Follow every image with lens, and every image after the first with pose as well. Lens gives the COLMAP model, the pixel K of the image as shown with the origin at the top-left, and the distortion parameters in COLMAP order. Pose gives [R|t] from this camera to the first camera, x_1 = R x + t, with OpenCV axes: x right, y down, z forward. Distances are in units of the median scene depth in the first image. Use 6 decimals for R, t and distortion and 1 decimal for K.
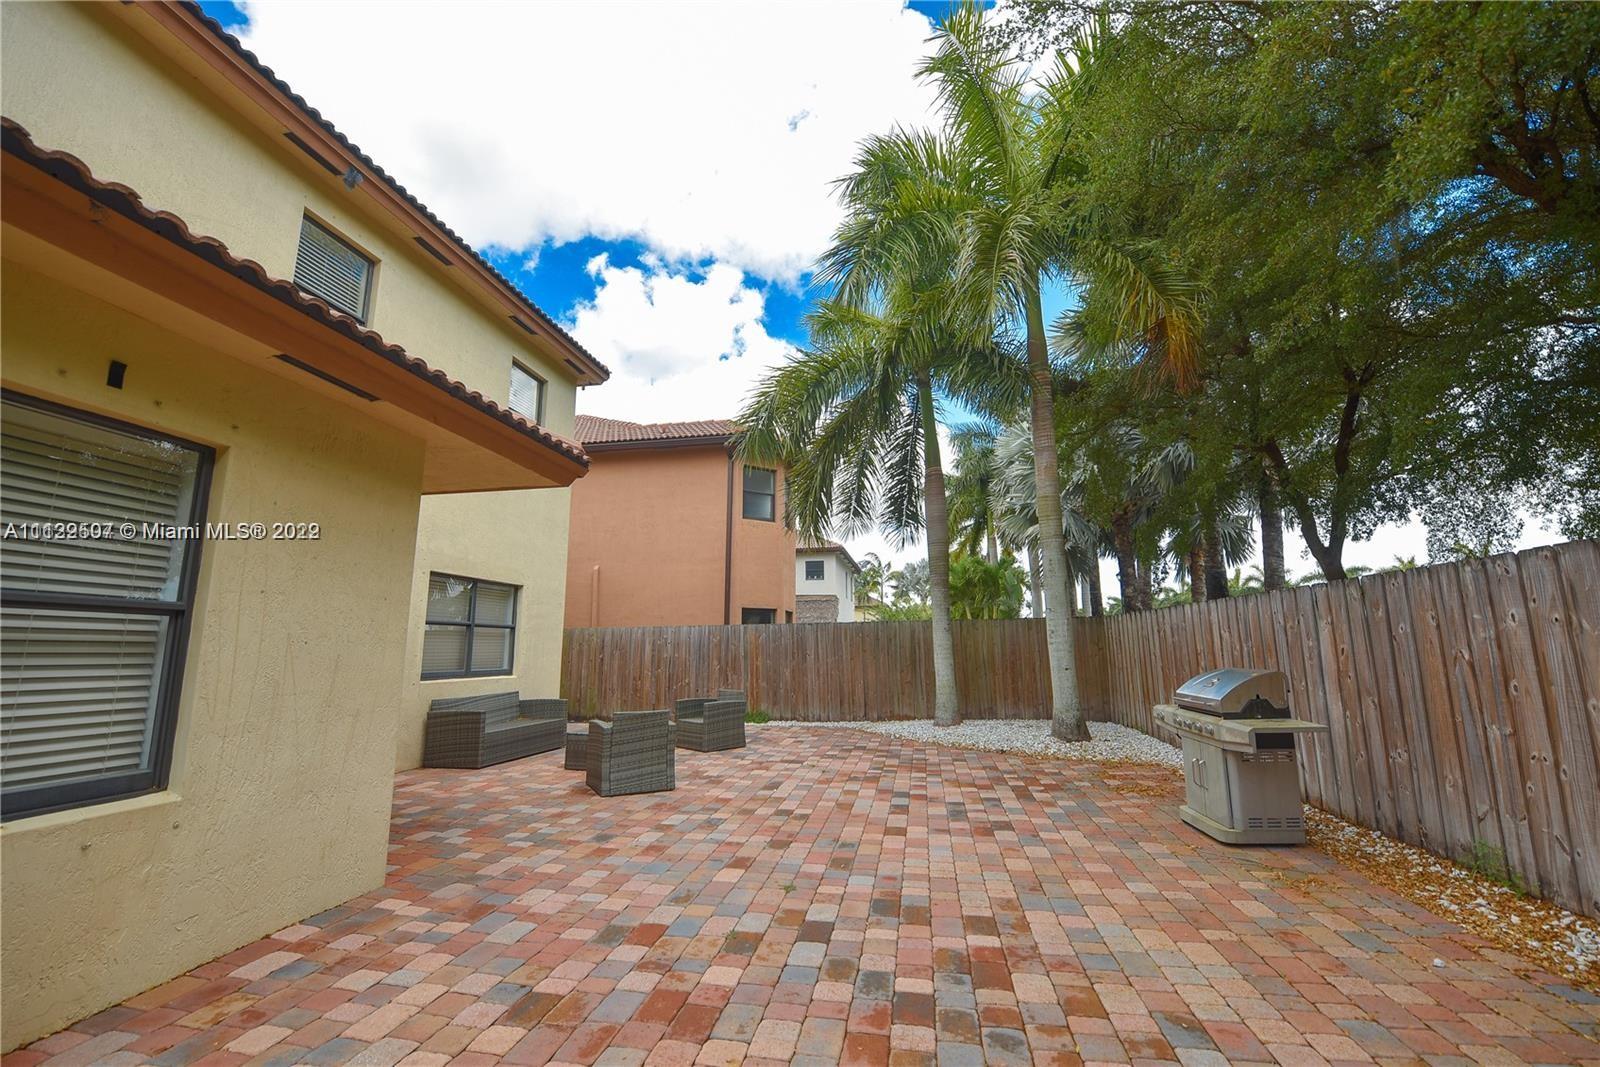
lens RADIAL K [[729.1, 0, 800.0], [0, 729.1, 533.5], [0, 0, 1]] dist [0.007348, 0.000013]
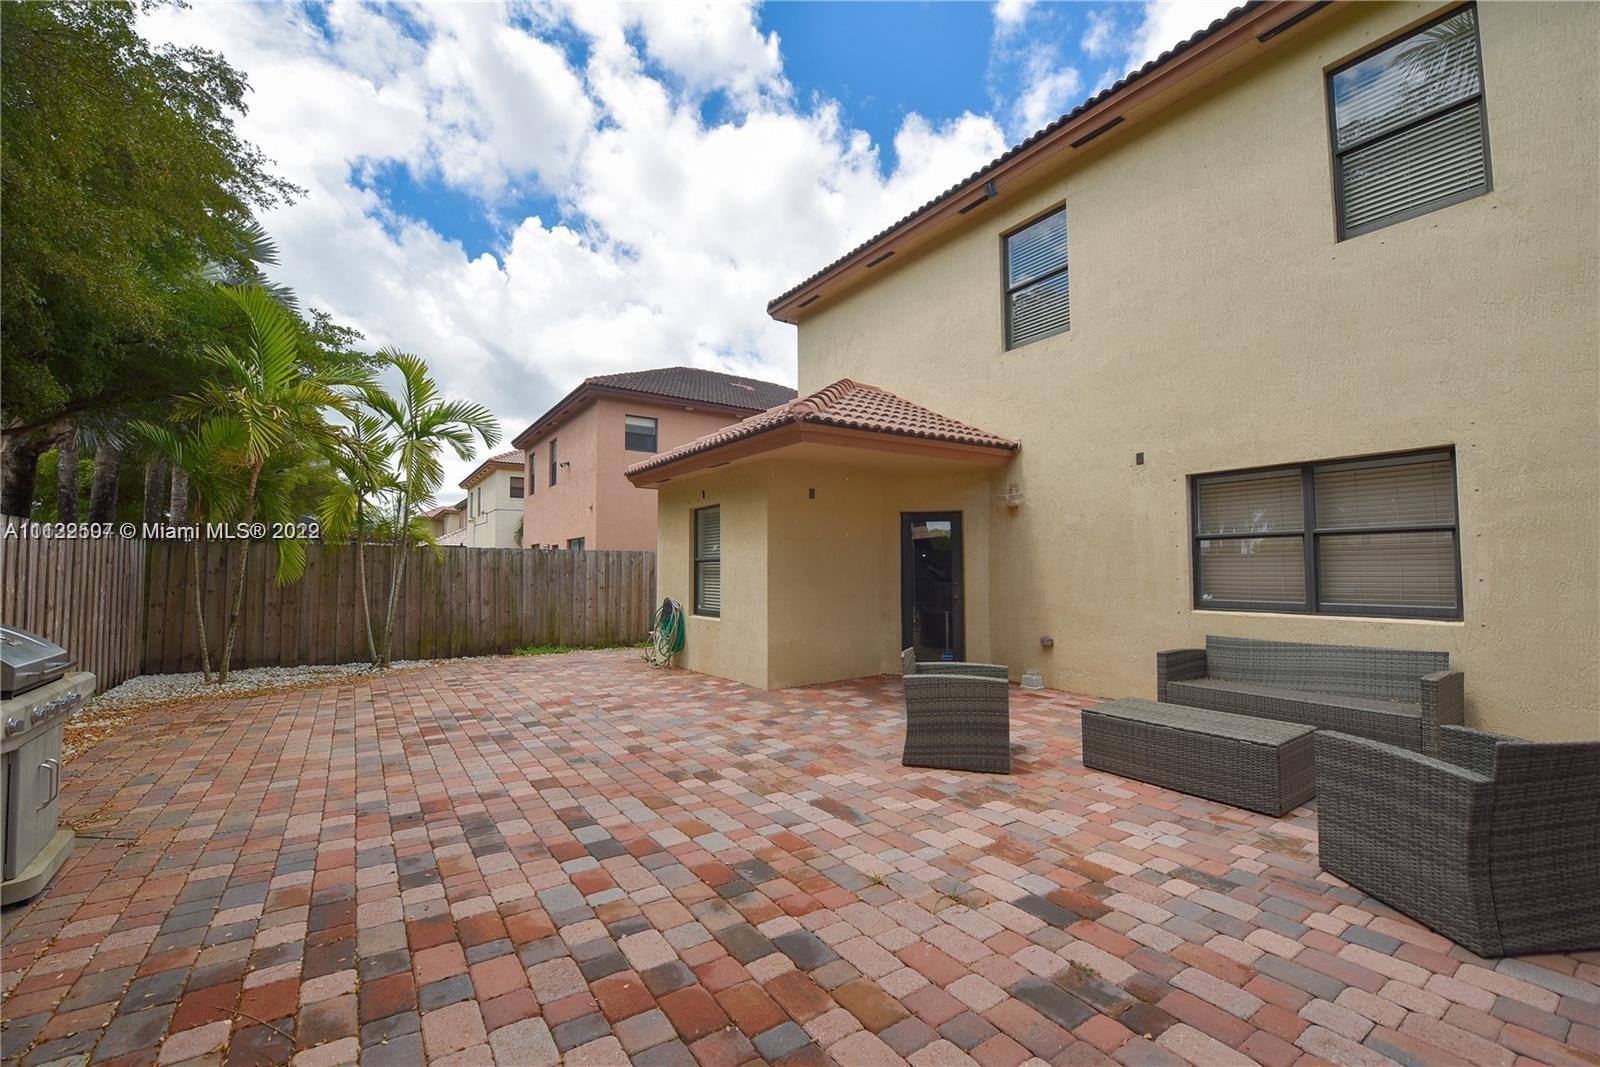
lens RADIAL K [[644.3, 0, 778.4], [0, 644.3, 536.1], [0, 0, 1]] dist [-0.000494, -0.000096]
pose [[-0.739885, -0.026681, -0.672204, 0.200450], [0.109313, 0.981165, -0.159264, 0.119946], [0.663792, -0.191318, -0.723033, 0.800043]]
